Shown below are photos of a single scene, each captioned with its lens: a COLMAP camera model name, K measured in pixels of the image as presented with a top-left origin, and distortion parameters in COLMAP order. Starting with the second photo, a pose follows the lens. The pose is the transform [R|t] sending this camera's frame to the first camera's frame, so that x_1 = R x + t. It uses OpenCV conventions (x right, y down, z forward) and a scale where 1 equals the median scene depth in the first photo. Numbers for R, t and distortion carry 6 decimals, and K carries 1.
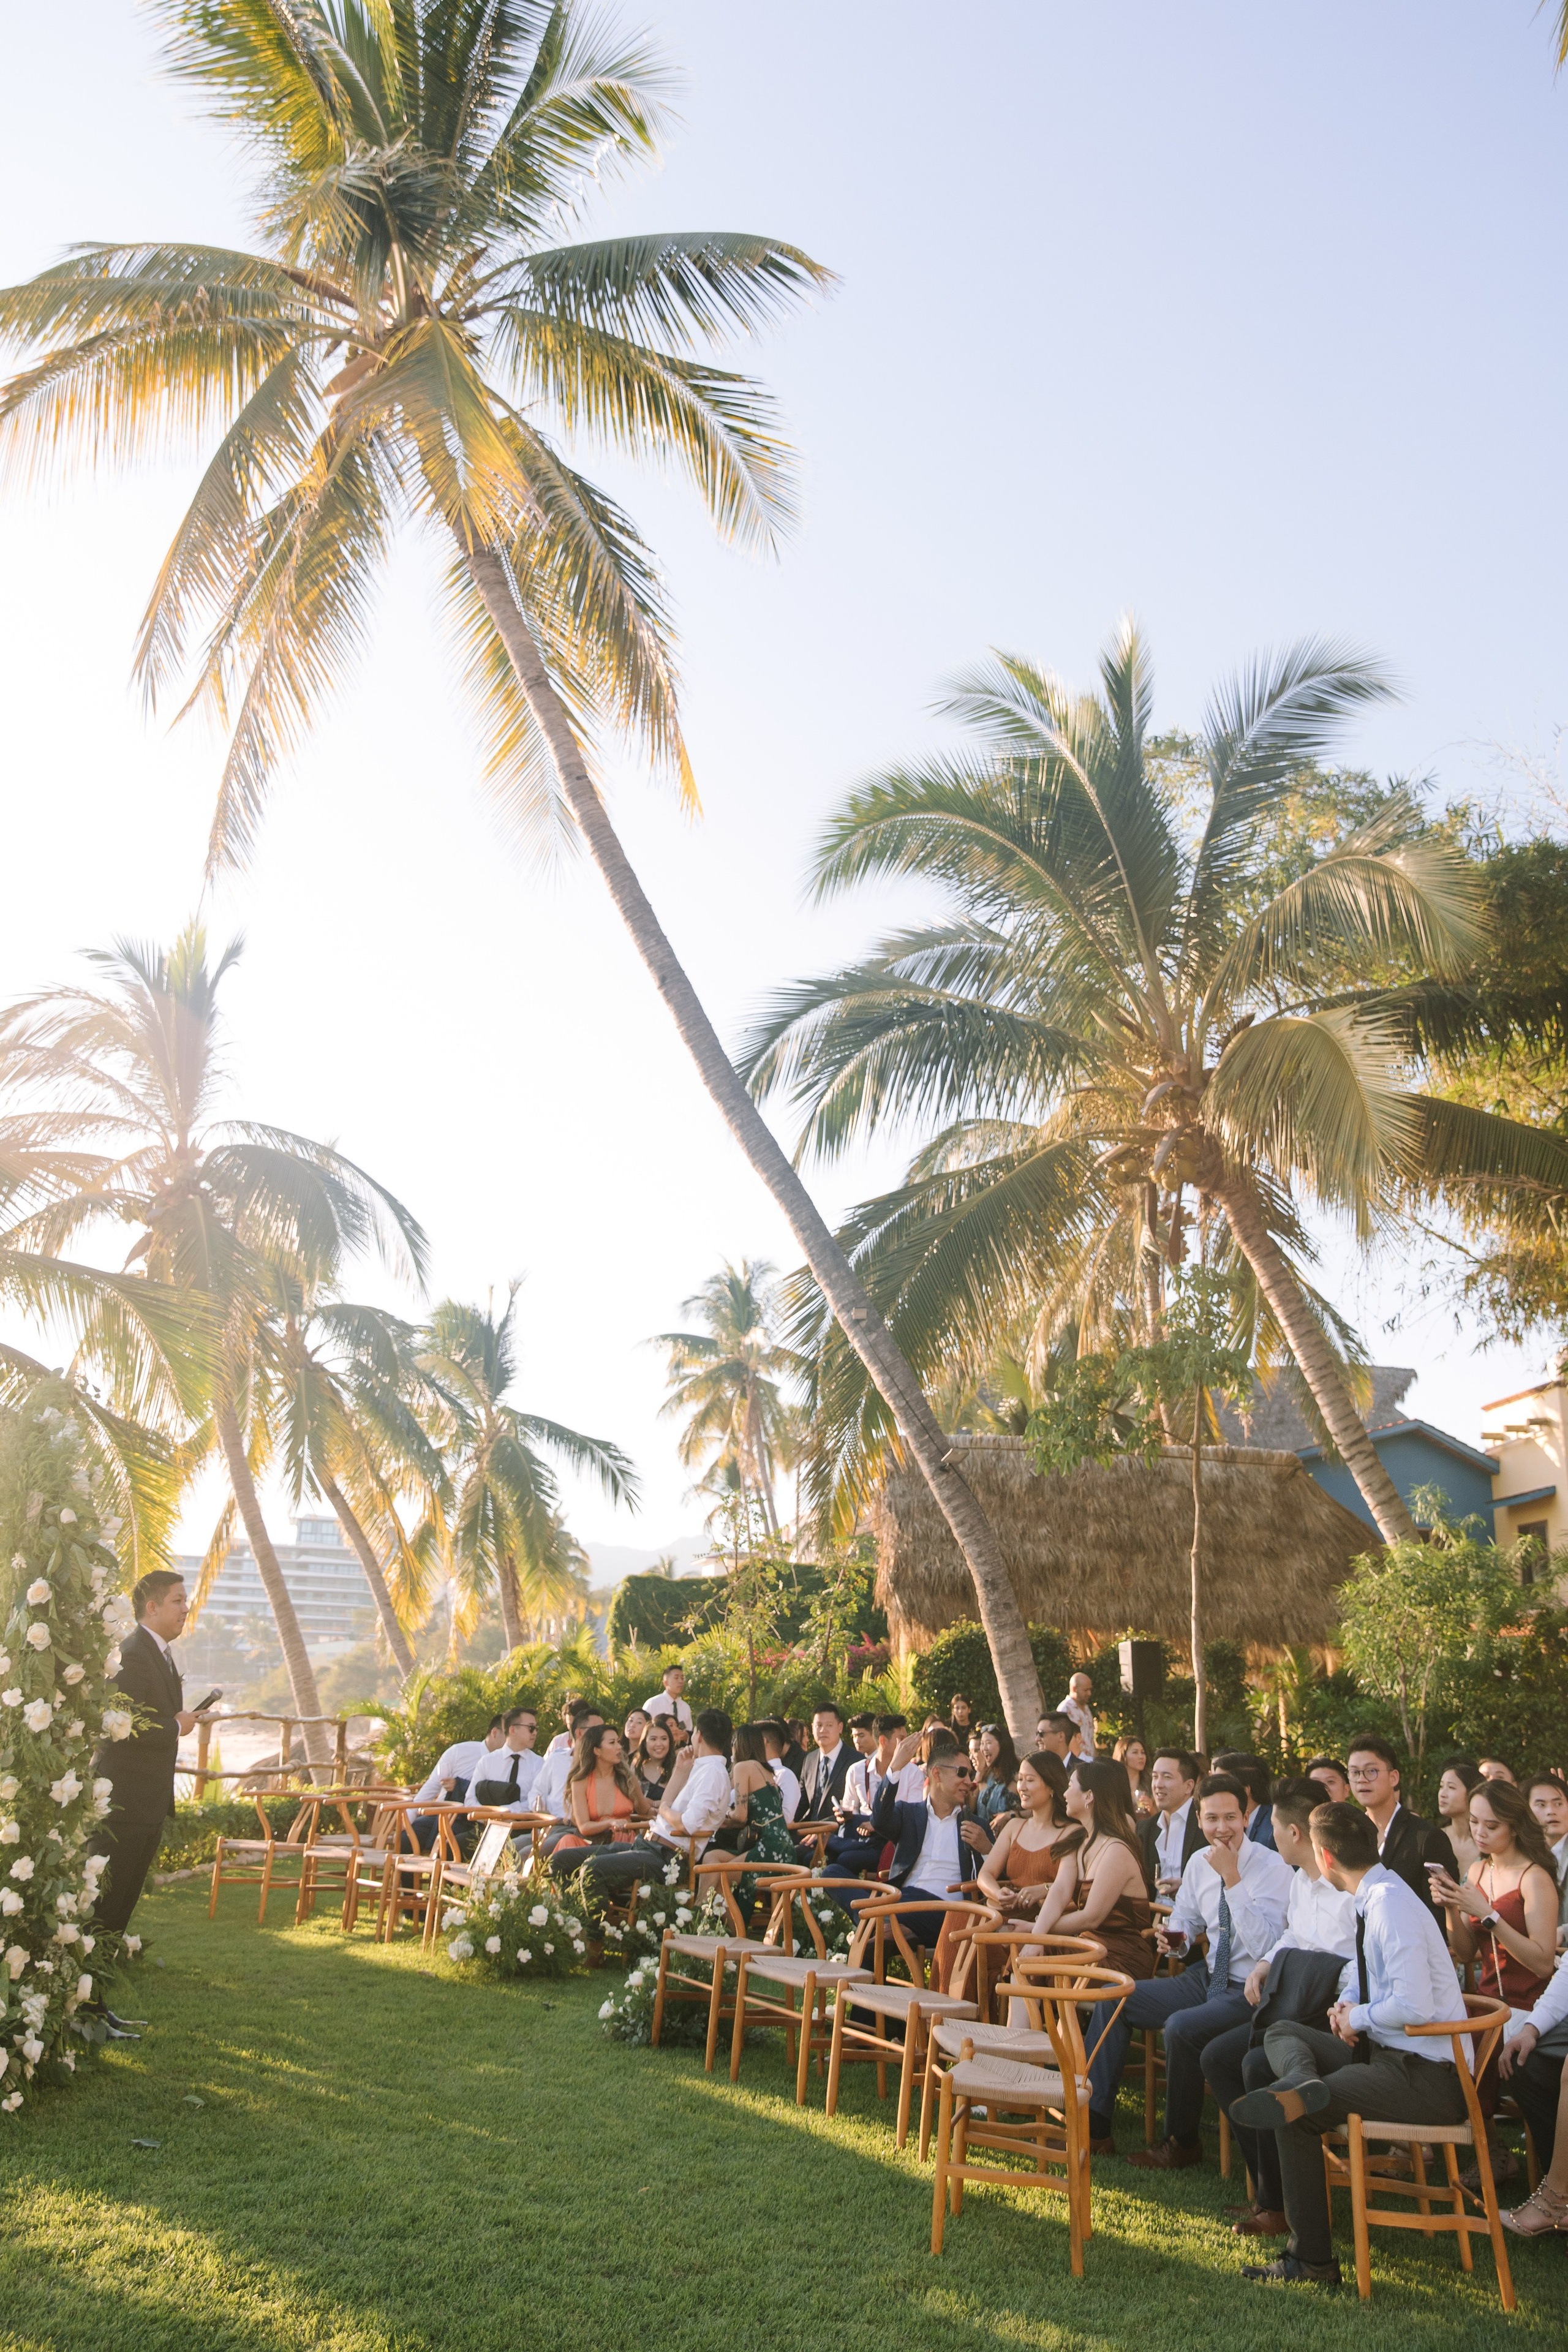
lens RADIAL K [[2034.7, 0, 778.1], [0, 2034.7, 1111.0], [0, 0, 1]] dist [0.046195, 0.003107]
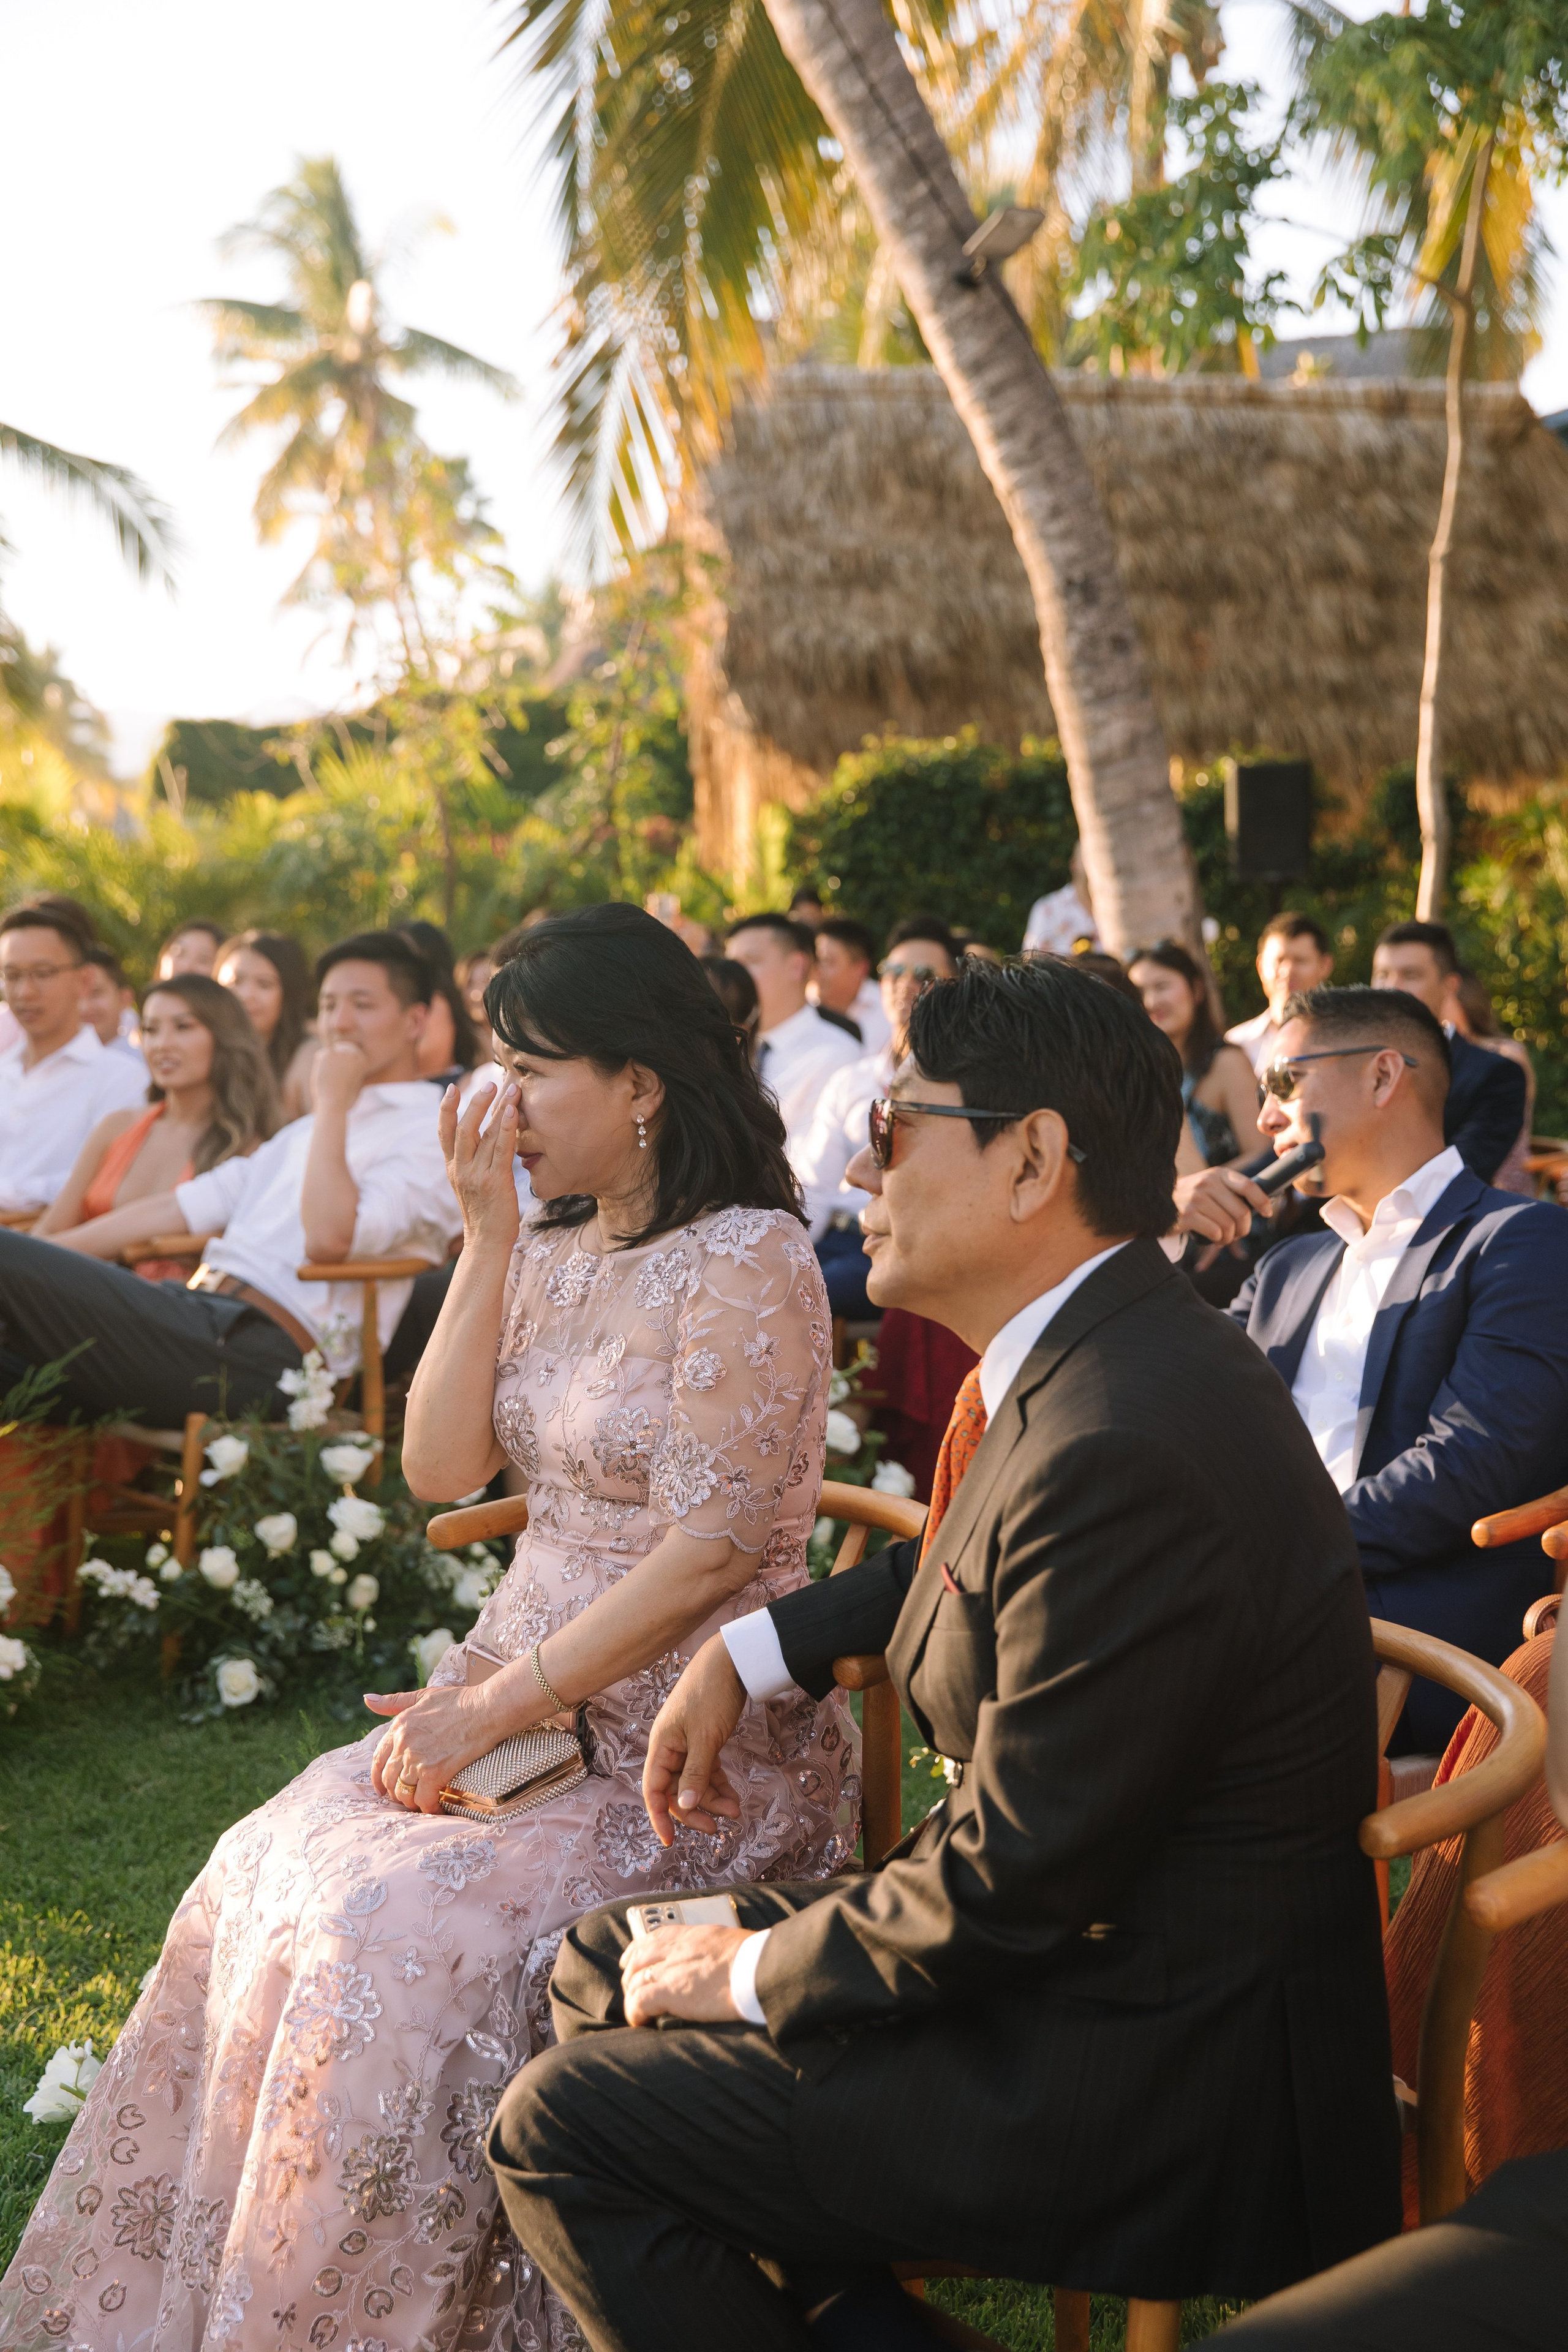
lens RADIAL K [[3209.2, 0, 783.0], [0, 3209.2, 1210.3], [0, 0, 1]] dist [0.252865, -0.034873]
pose [[0.993661, -0.037724, 0.105902, -0.014491], [-0.002662, 0.933861, 0.357627, 0.078702], [-0.112389, -0.355642, 0.927840, 0.252989]]
